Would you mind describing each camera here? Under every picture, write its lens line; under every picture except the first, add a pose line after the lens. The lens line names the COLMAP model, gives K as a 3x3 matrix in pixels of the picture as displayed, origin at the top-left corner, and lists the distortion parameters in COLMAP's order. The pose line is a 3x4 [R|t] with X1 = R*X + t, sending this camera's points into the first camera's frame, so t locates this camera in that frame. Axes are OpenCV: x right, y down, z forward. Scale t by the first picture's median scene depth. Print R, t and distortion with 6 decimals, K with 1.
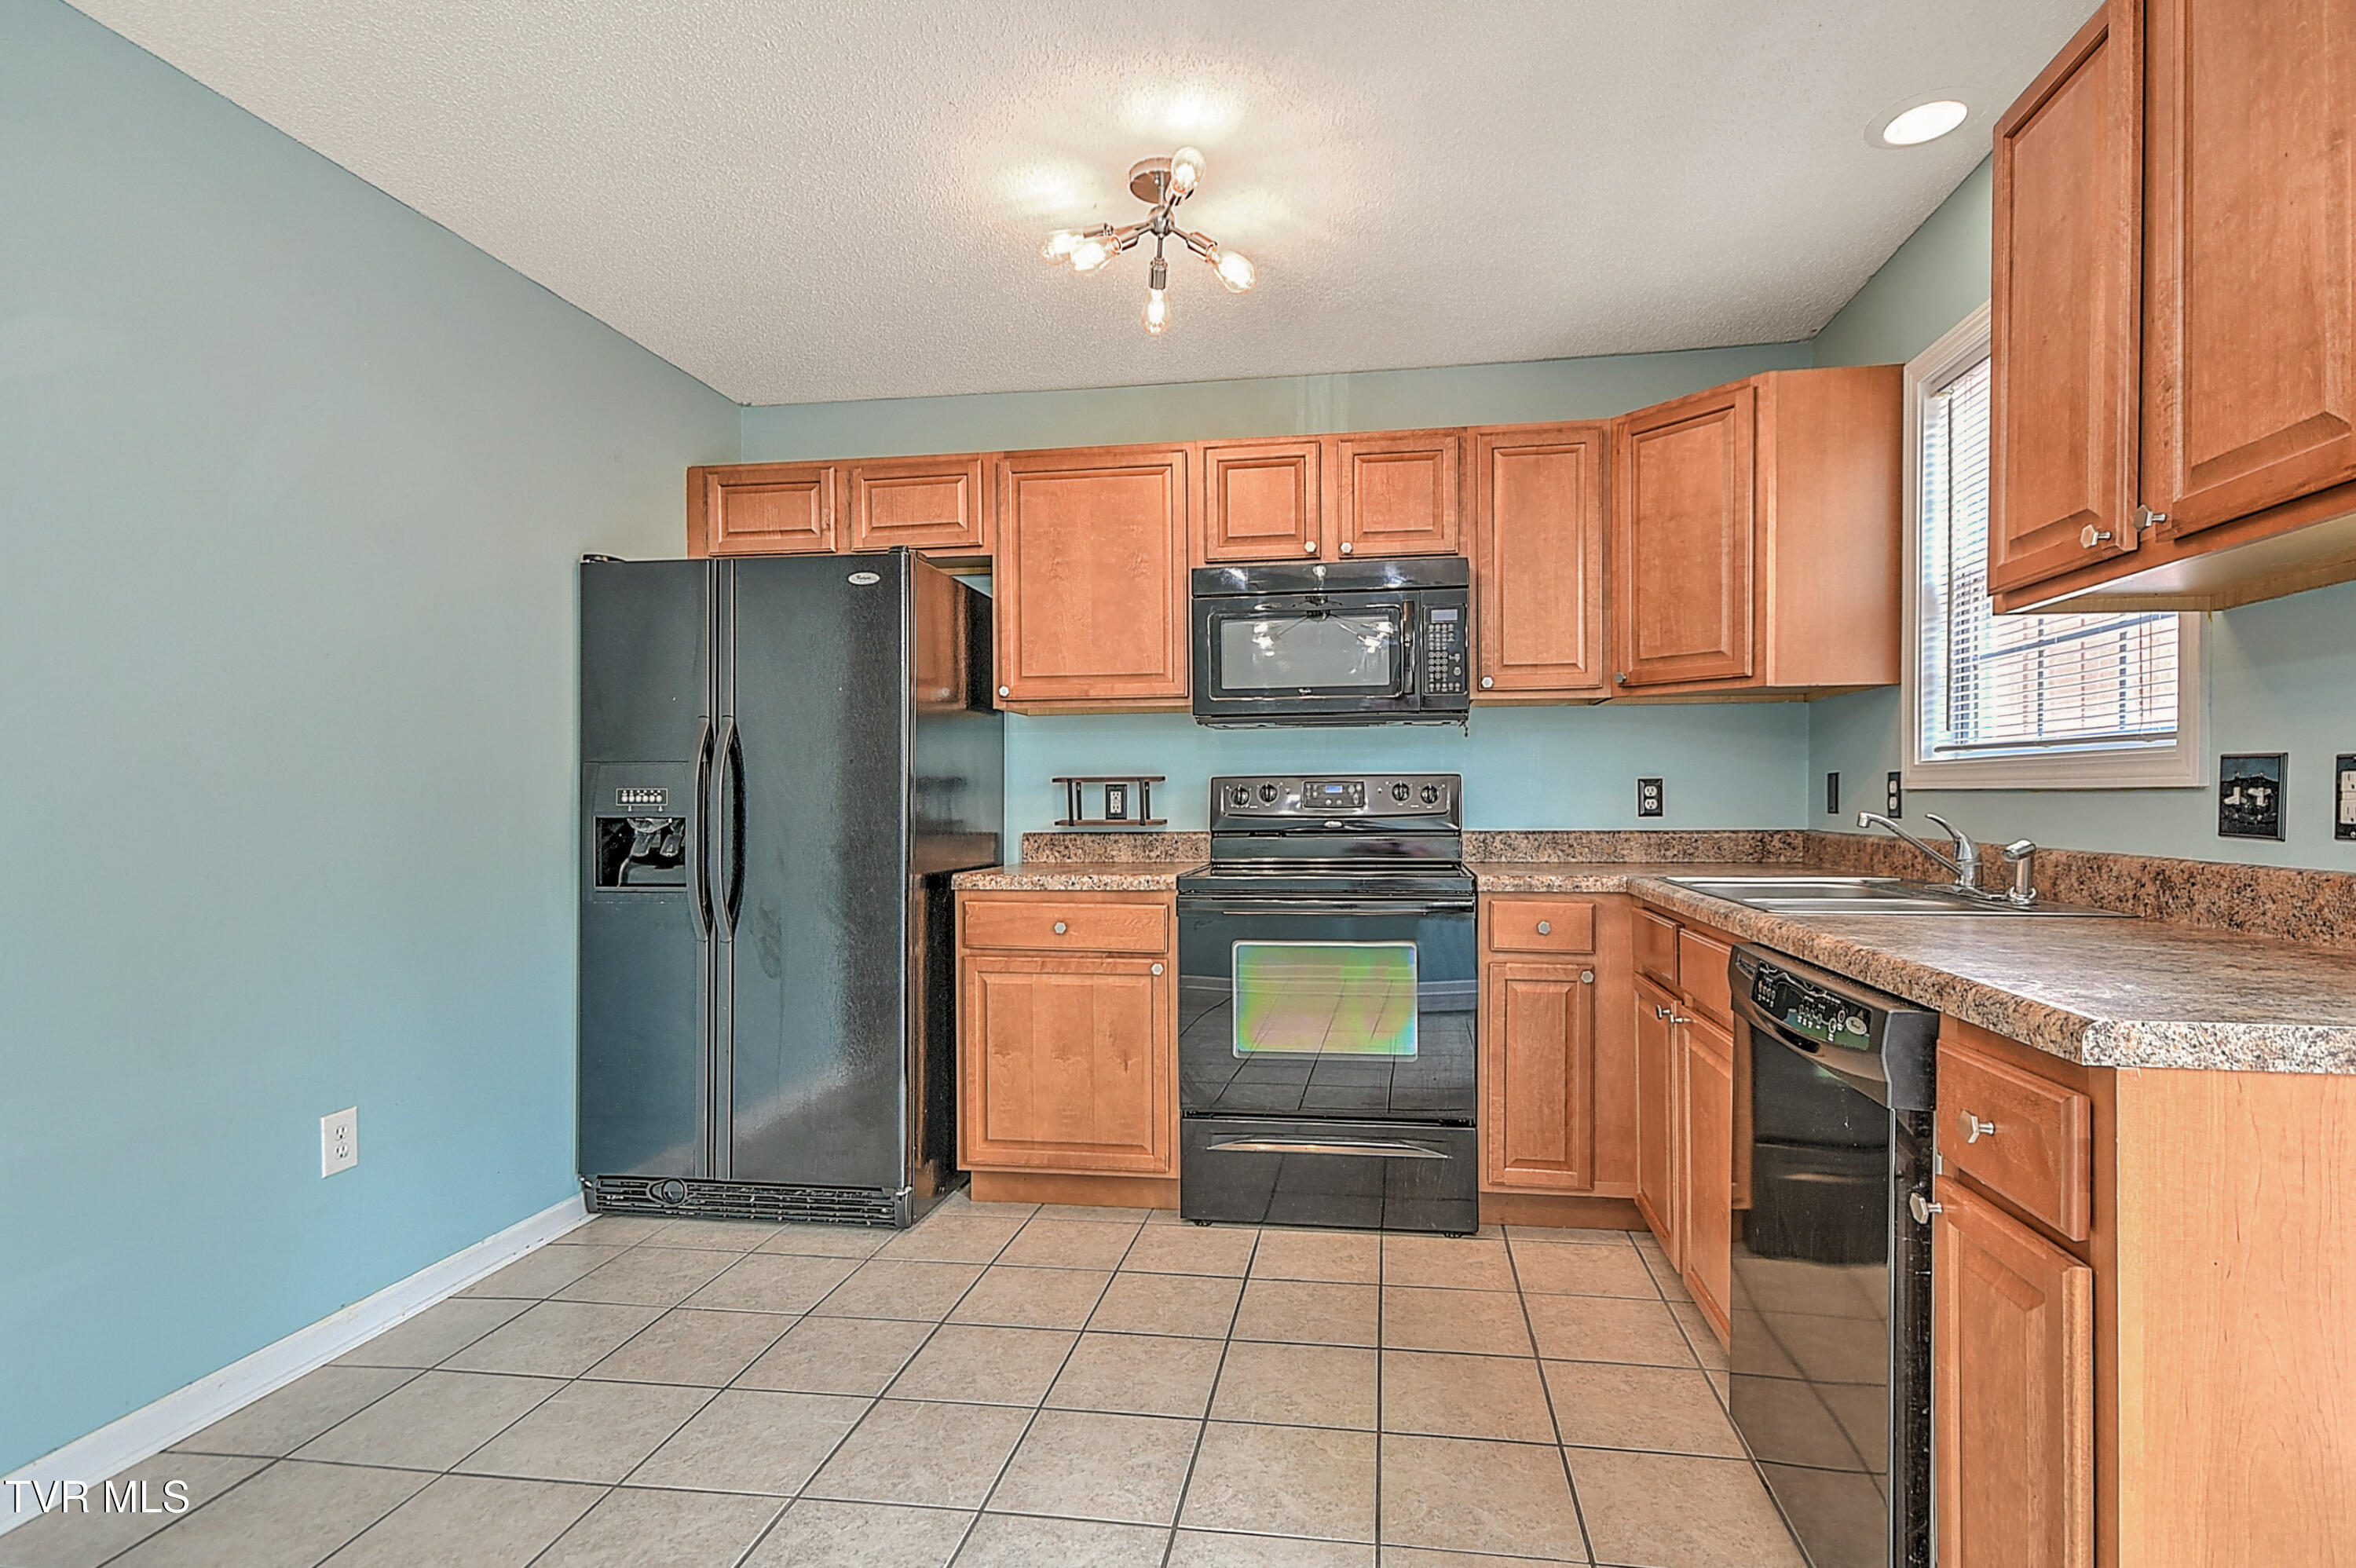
lens RADIAL K [[1141.1, 0, 1185.3], [0, 1141.1, 802.9], [0, 0, 1]] dist [0.018455, 0.000028]
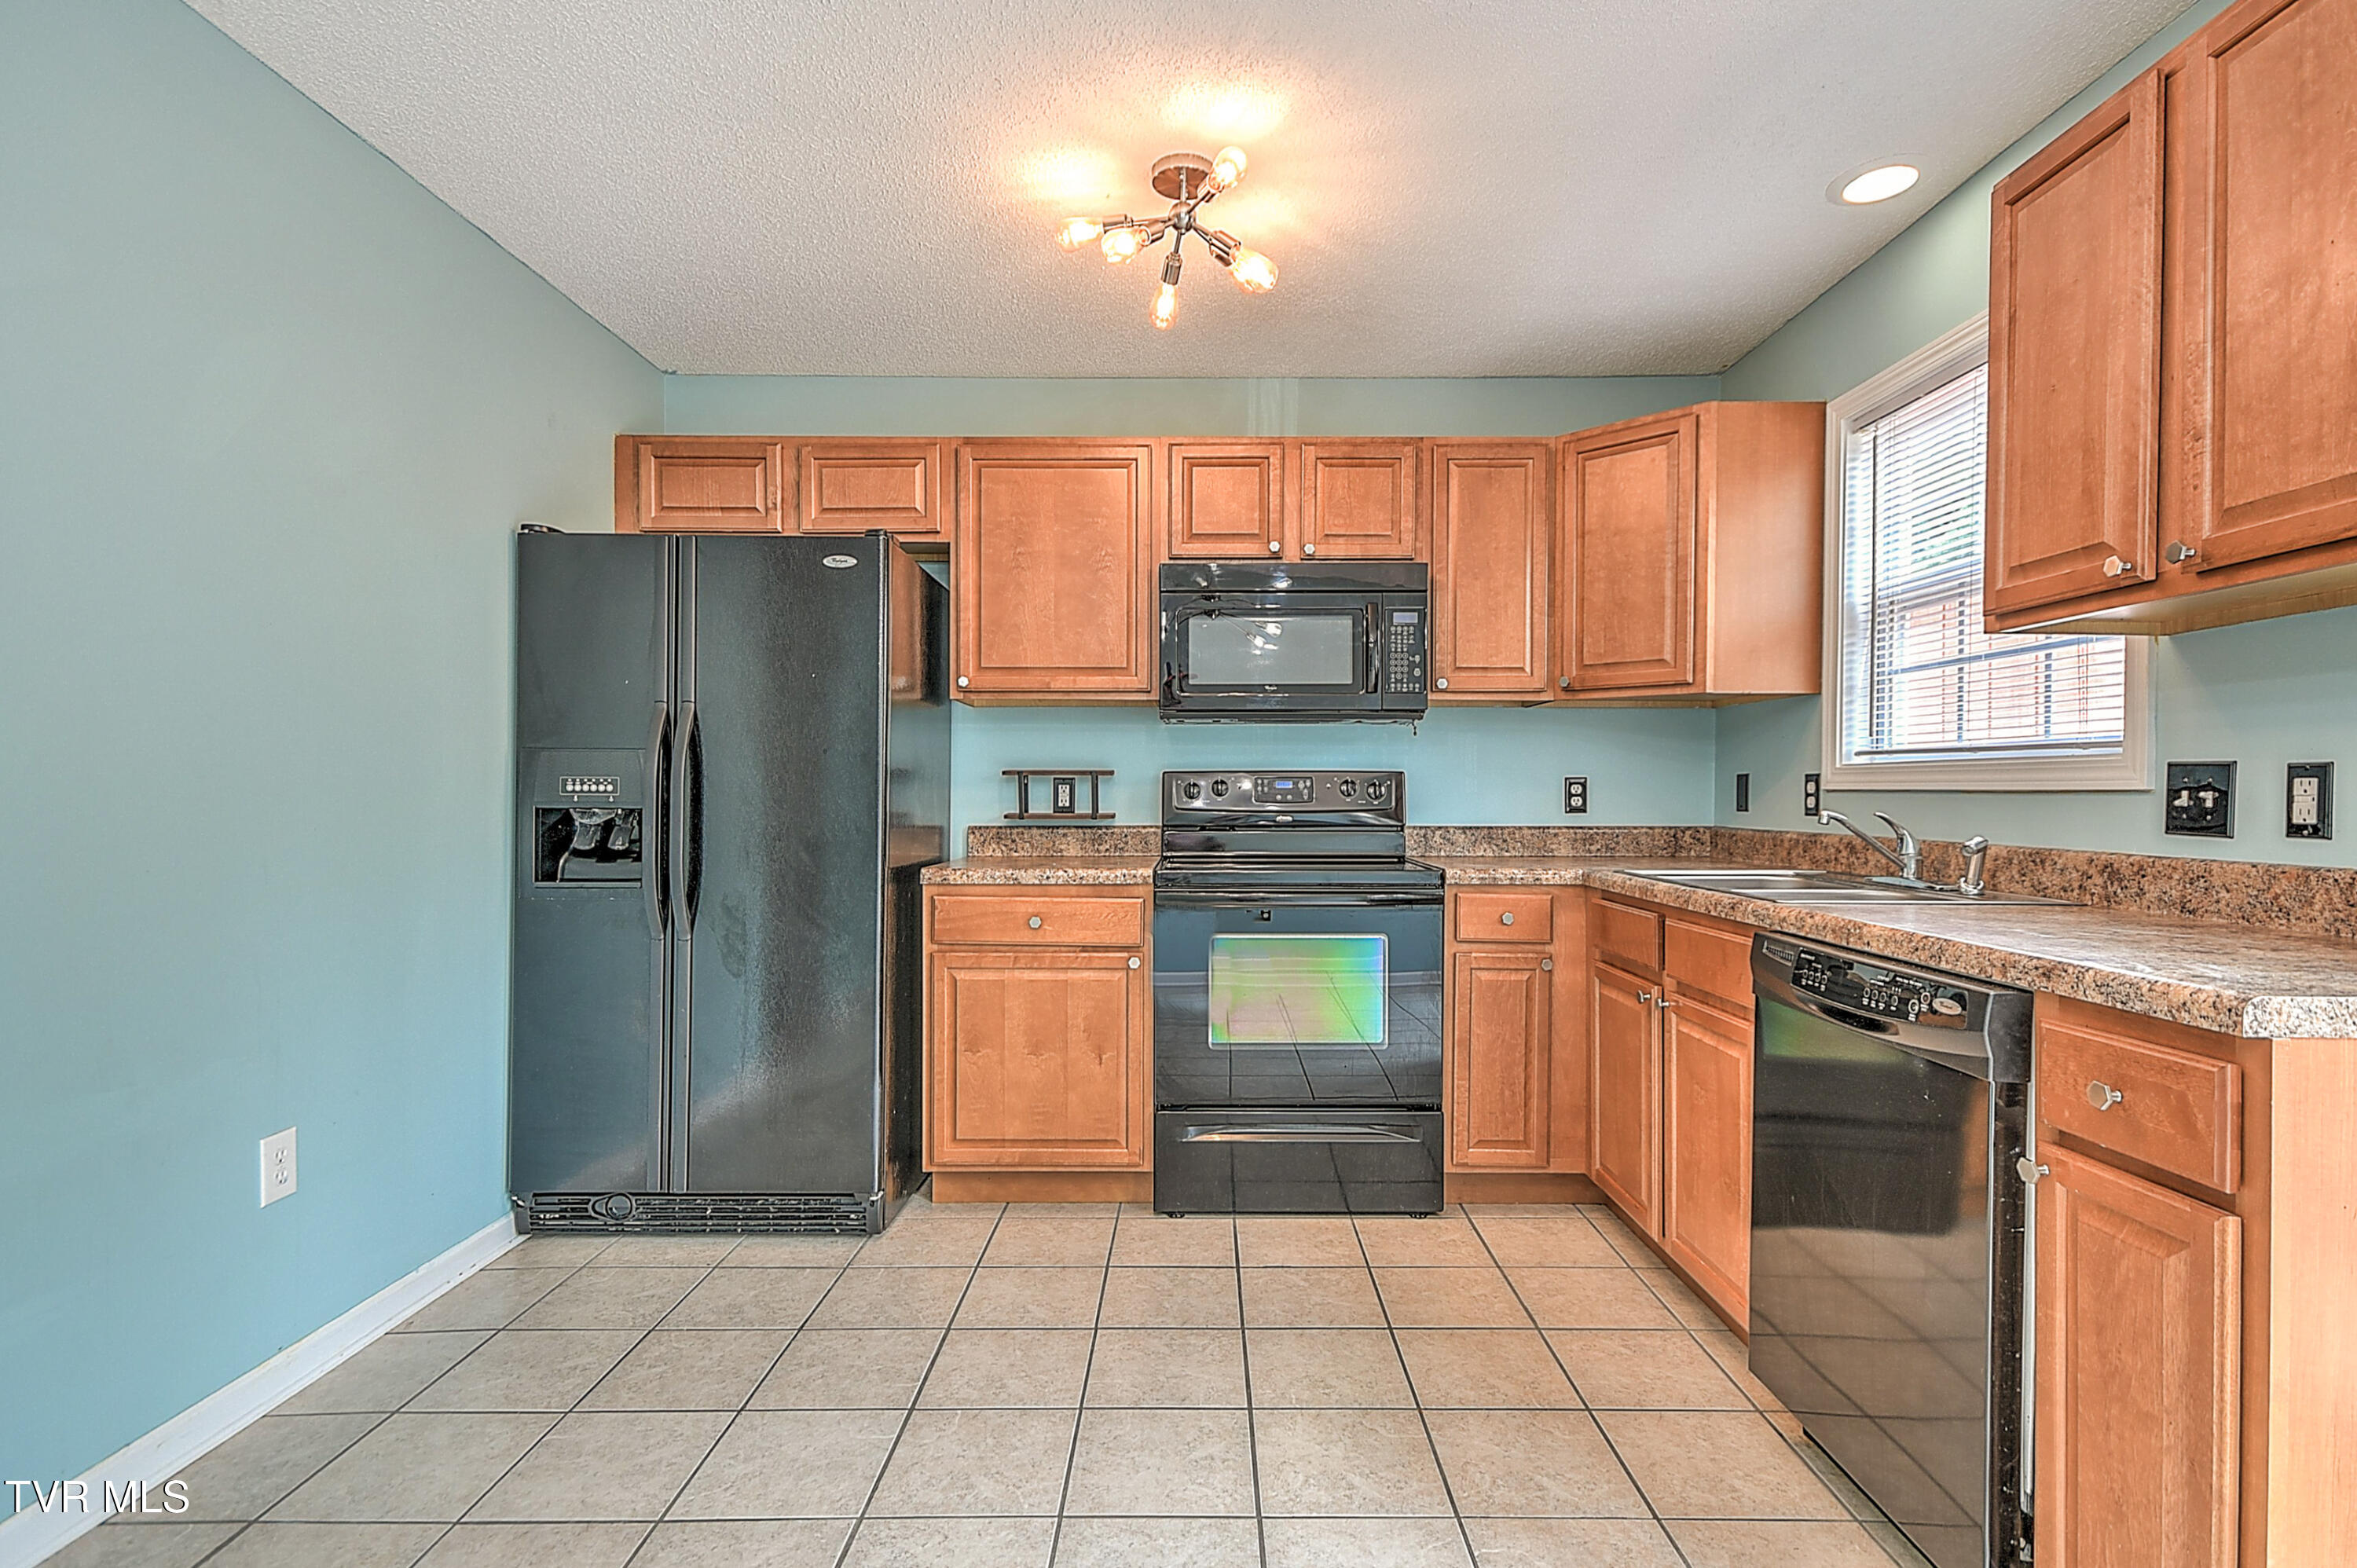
lens RADIAL K [[1132.5, 0, 1178.5], [0, 1132.5, 796.7], [0, 0, 1]] dist [0.020036, -0.001138]
pose [[0.989794, 0.007938, 0.142287, -0.133732], [-0.007859, 0.999968, -0.001120, 0.000746], [-0.142292, -0.000009, 0.989825, 0.012046]]
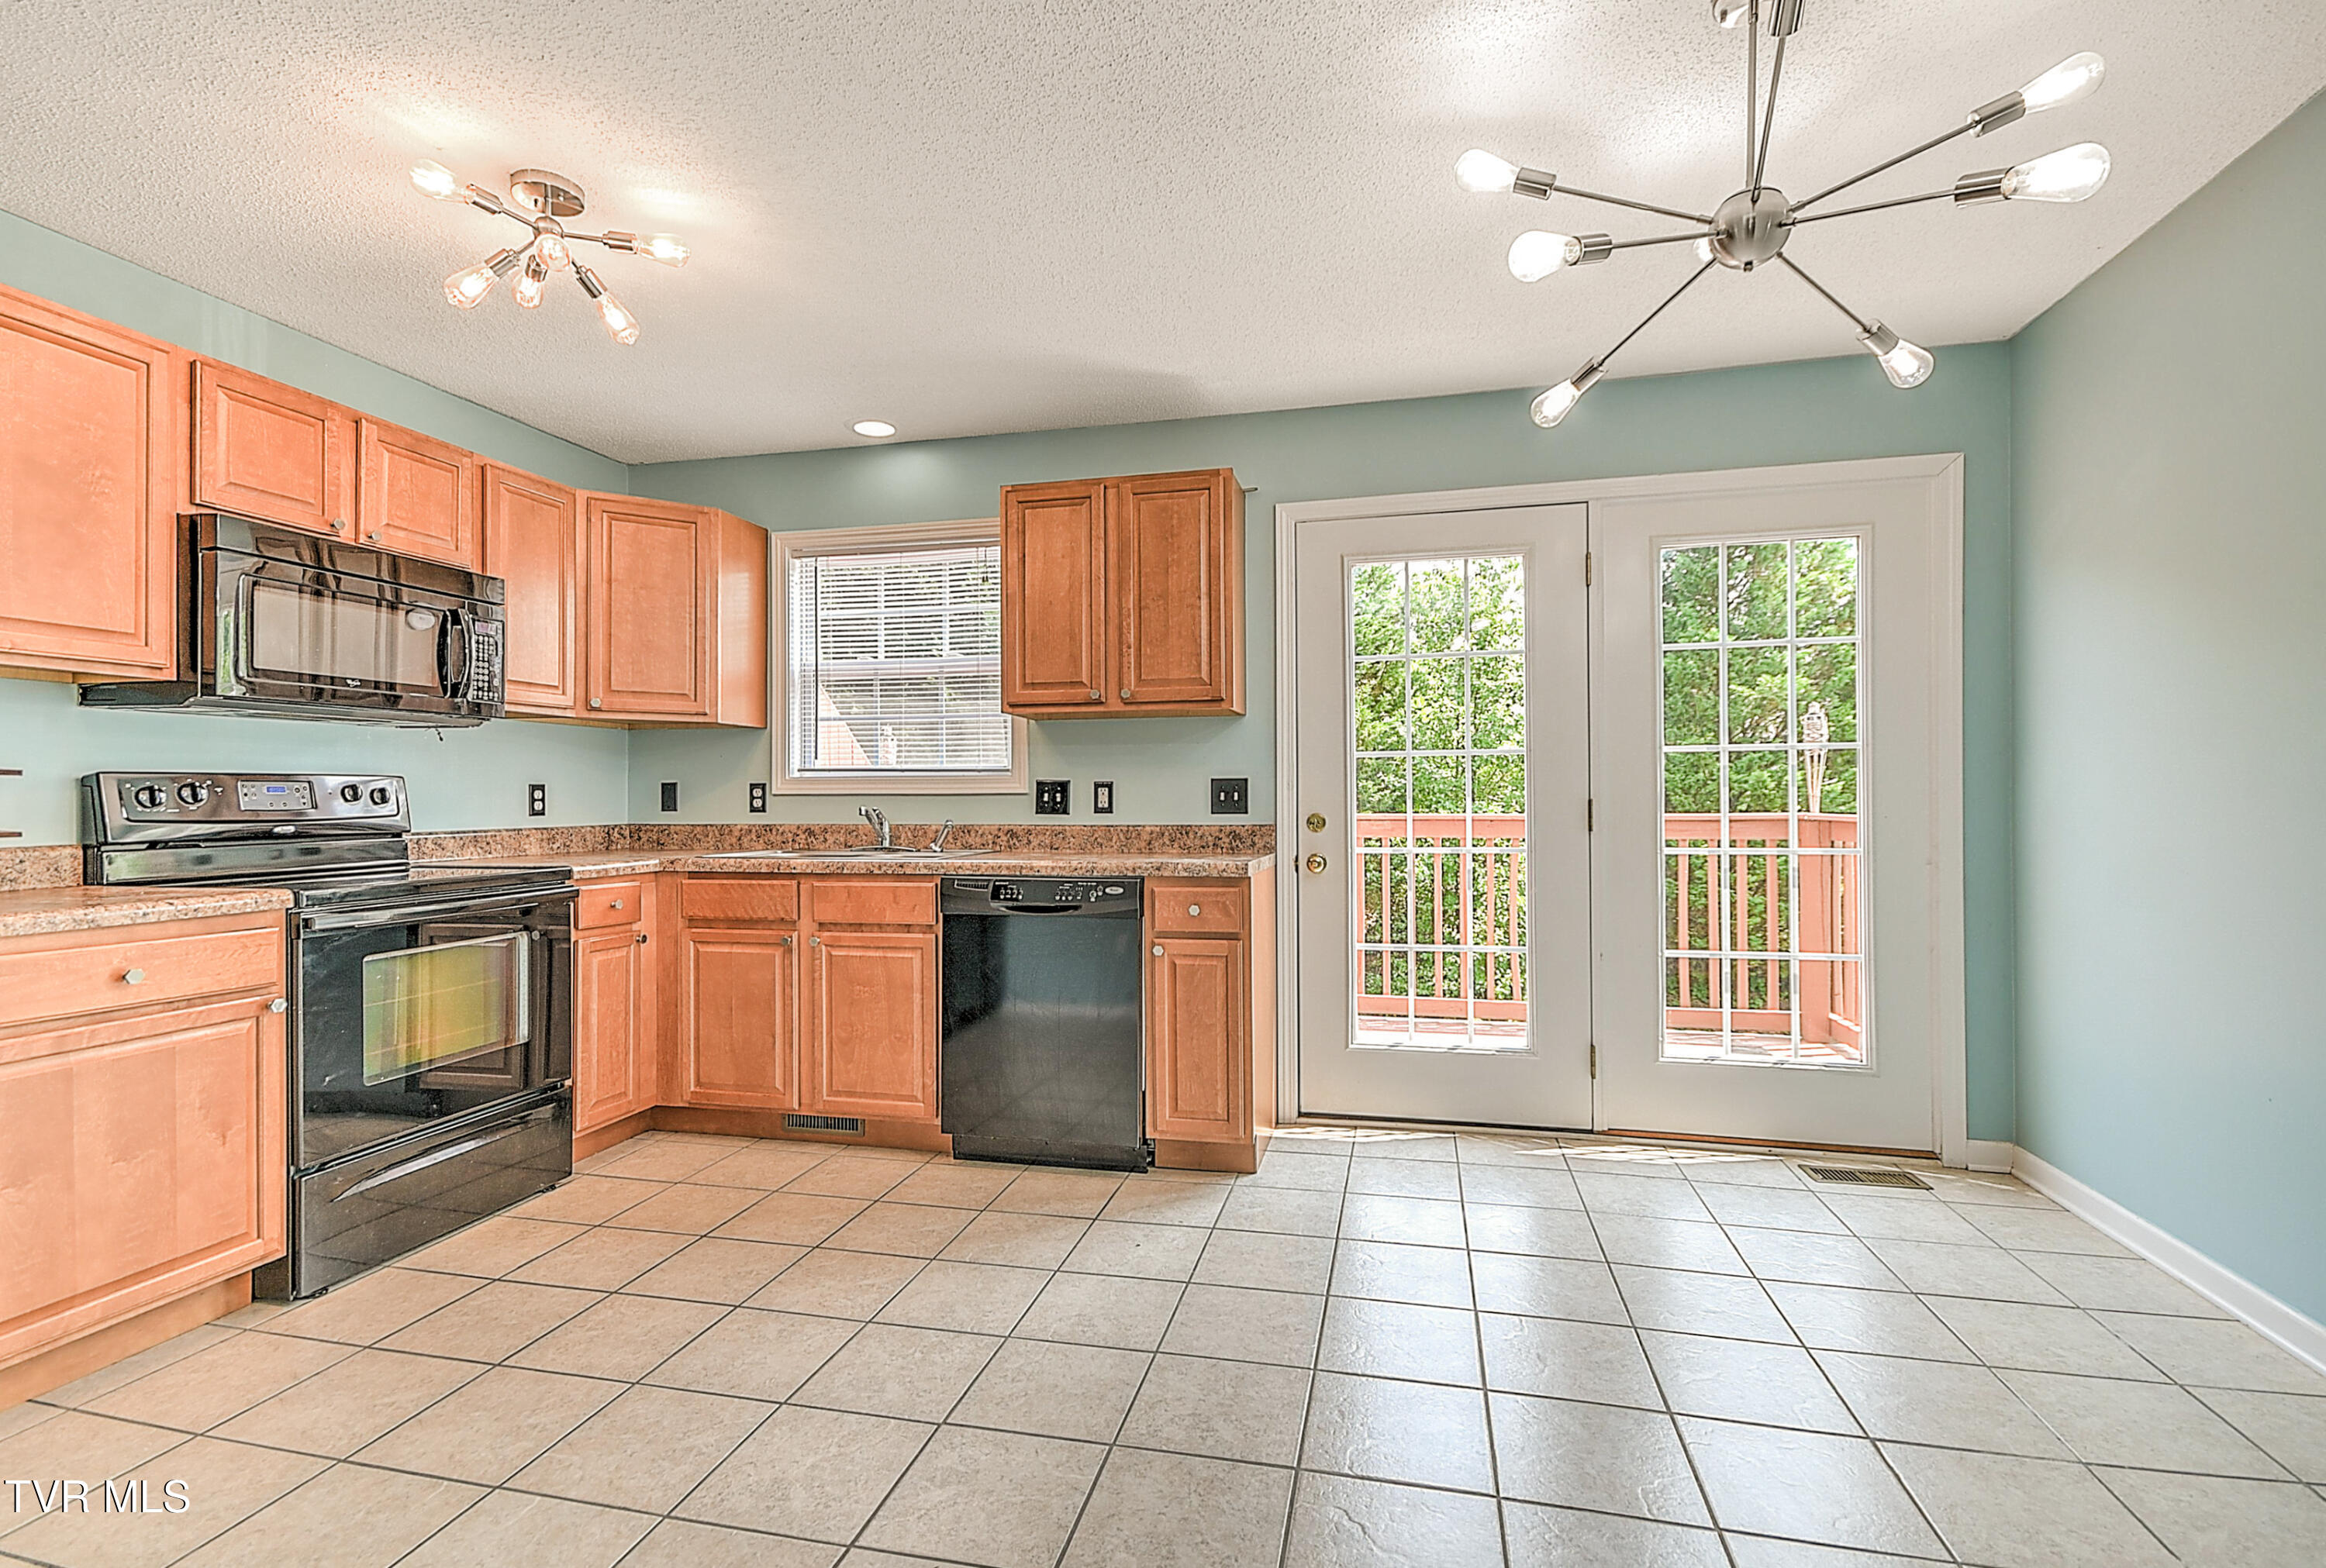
lens RADIAL K [[1028.8, 0, 1133.7], [0, 1028.8, 791.3], [0, 0, 1]] dist [0.002583, 0.001100]
pose [[0.127643, 0.011922, 0.991749, -0.710760], [0.008511, 0.999878, -0.013115, 0.006797], [-0.991784, 0.010115, 0.127526, 0.306372]]
